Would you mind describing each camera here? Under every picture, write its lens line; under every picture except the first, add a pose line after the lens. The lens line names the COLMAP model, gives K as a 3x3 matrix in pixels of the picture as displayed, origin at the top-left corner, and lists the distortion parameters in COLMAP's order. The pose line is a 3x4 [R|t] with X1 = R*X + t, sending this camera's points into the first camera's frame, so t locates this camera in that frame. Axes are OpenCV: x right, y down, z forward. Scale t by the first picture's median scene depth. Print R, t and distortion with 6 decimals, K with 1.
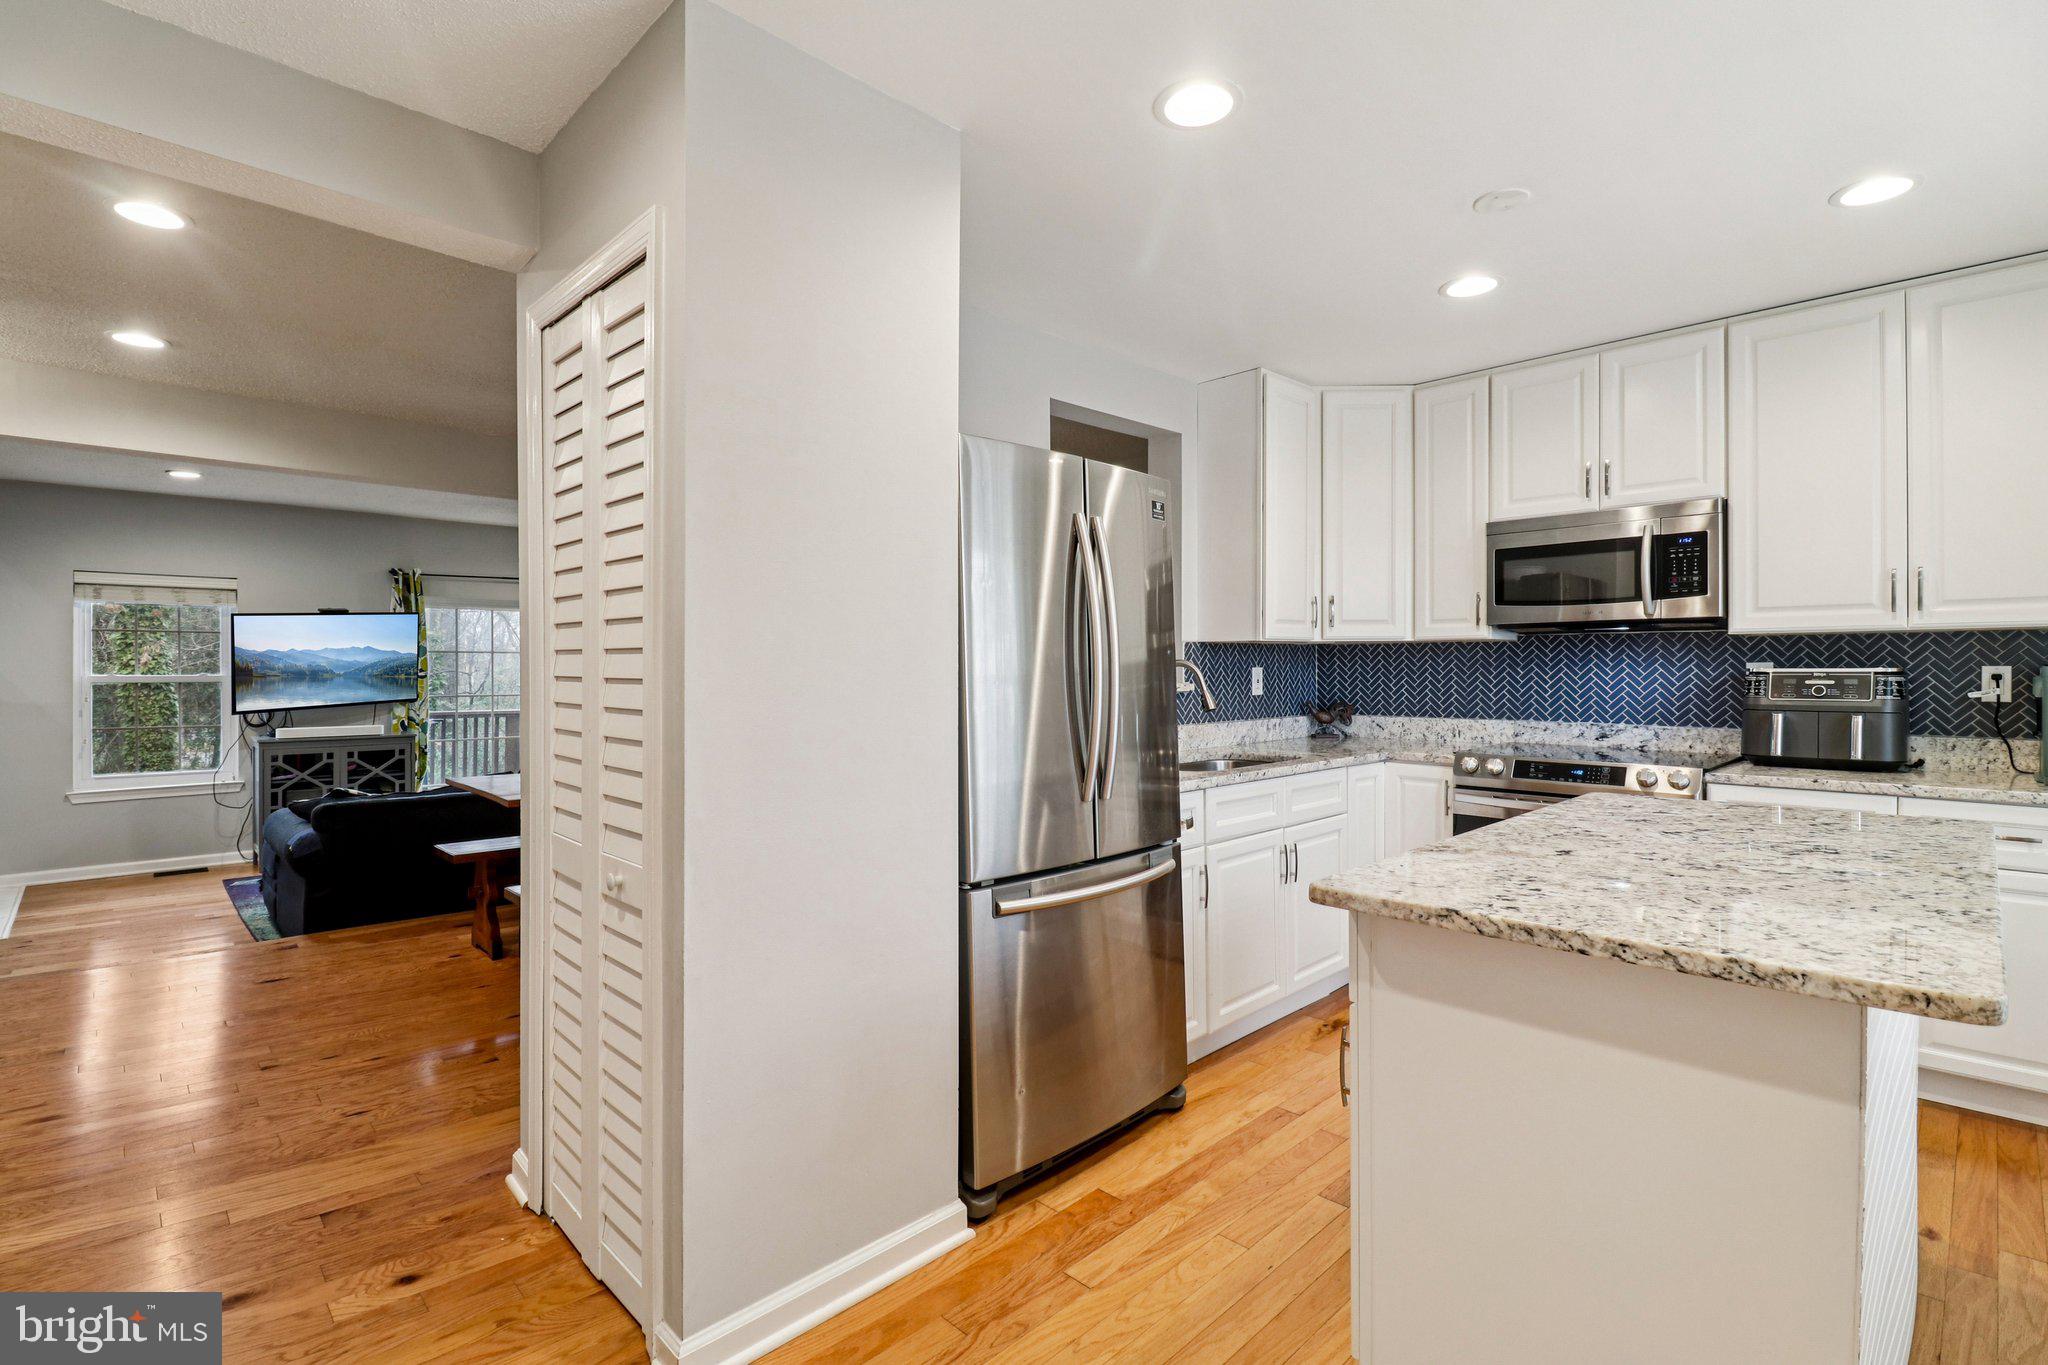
lens RADIAL K [[926.9, 0, 1017.9], [0, 926.9, 666.3], [0, 0, 1]] dist [-0.022260, -0.000480]
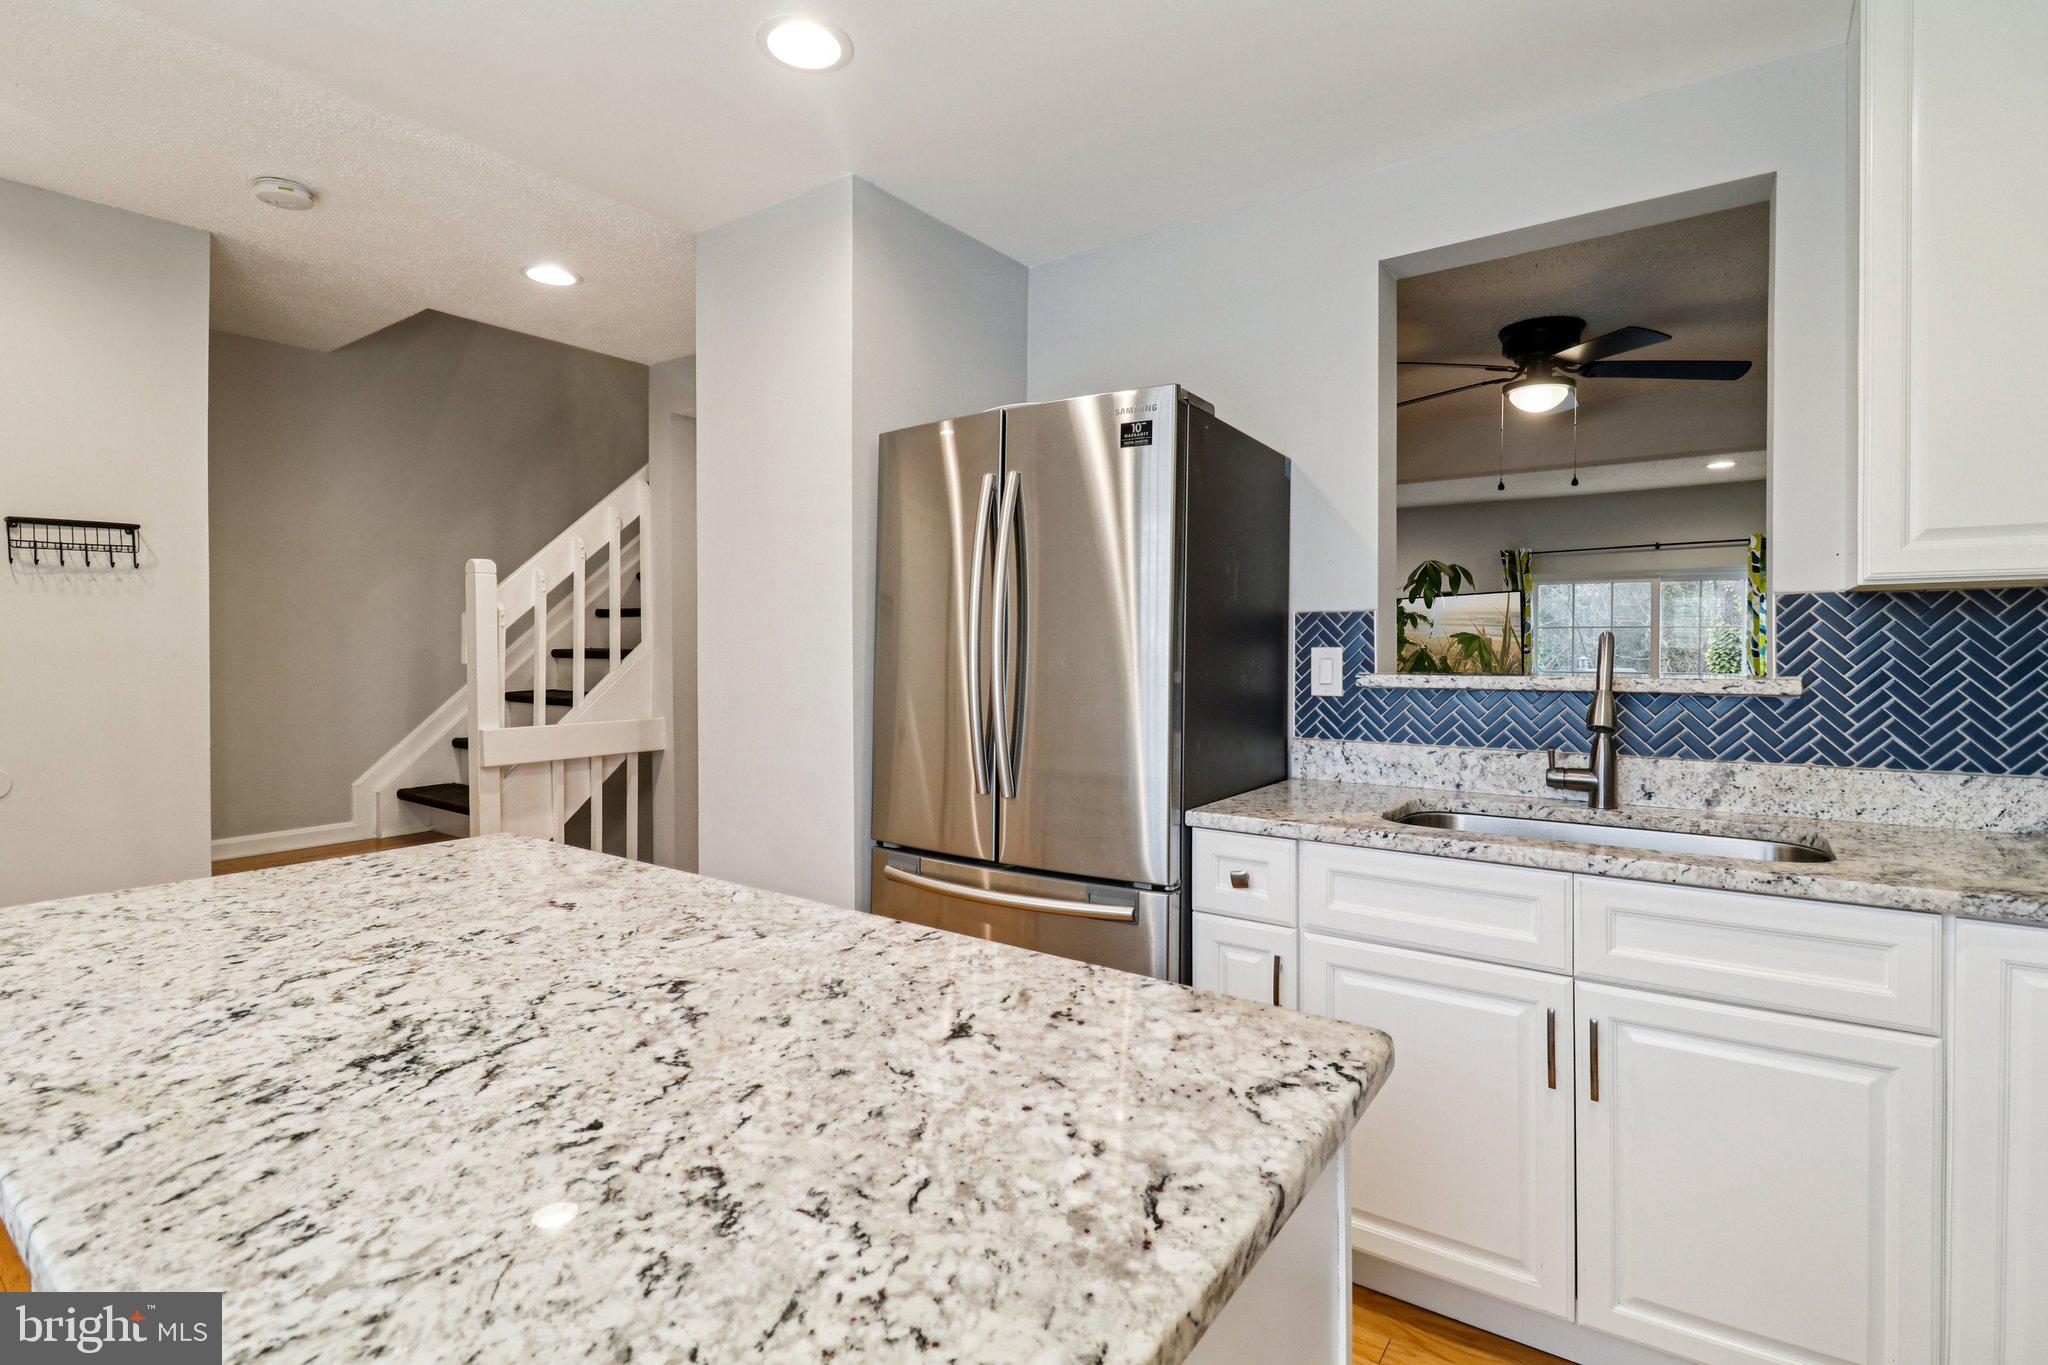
lens RADIAL K [[938.0, 0, 1042.0], [0, 938.0, 661.0], [0, 0, 1]] dist [-0.026901, -0.000063]
pose [[0.200711, 0.019769, -0.979451, 0.591293], [0.001461, 0.999789, 0.020479, -0.001188], [0.979649, -0.005541, 0.200640, 0.532015]]
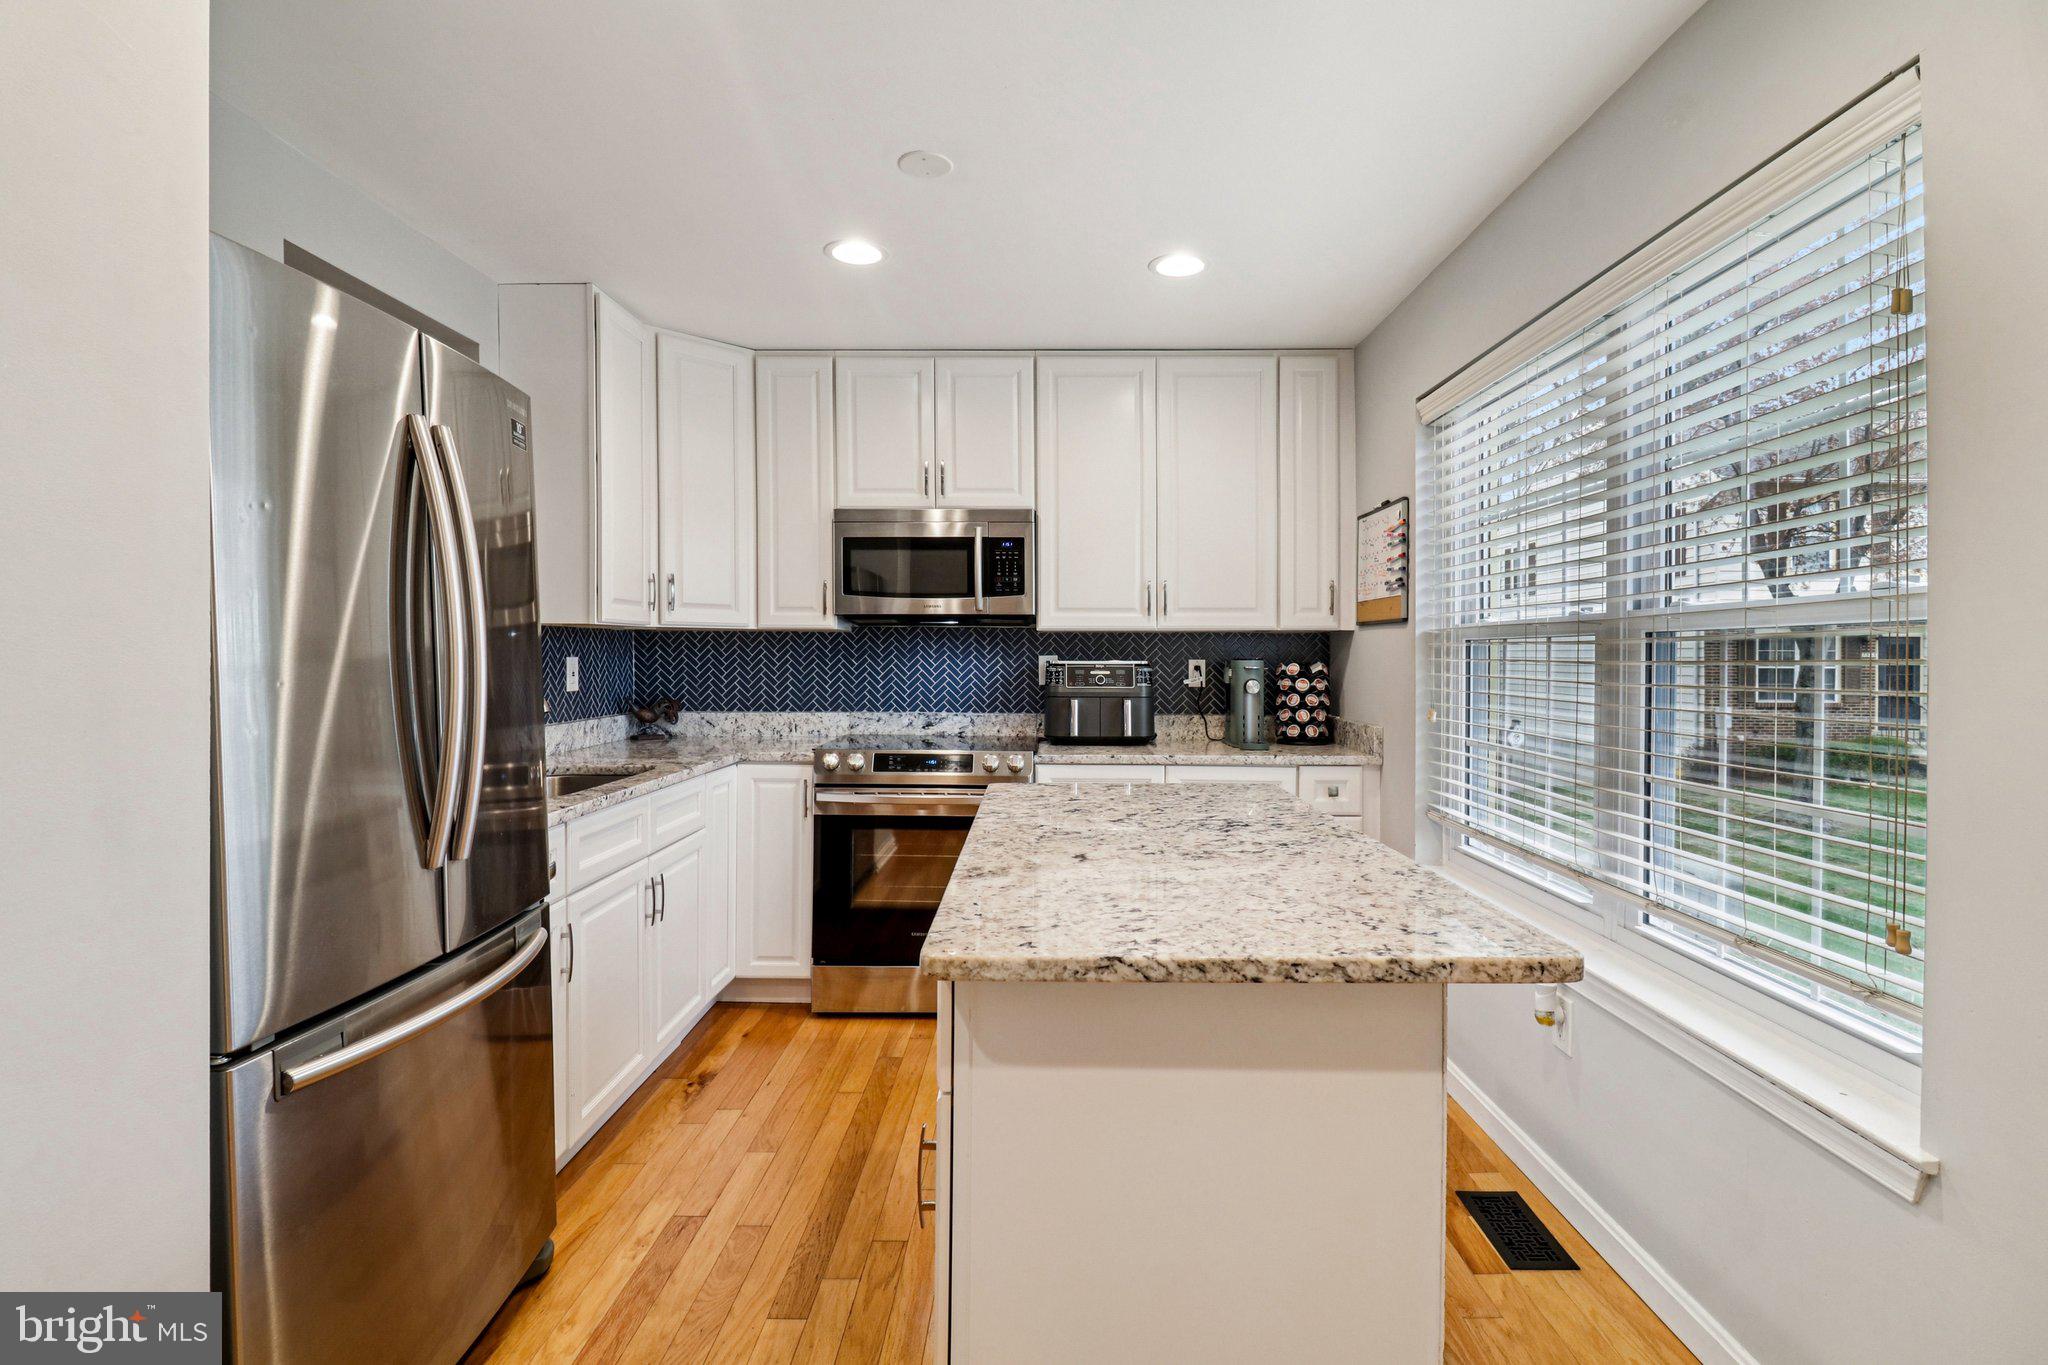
lens RADIAL K [[958.0, 0, 1011.3], [0, 958.0, 655.2], [0, 0, 1]] dist [0.000869, -0.015295]
pose [[0.709356, 0.006801, 0.704818, -0.065785], [-0.006608, 0.999974, -0.002999, -0.000428], [-0.704820, -0.002530, 0.709382, 0.154570]]
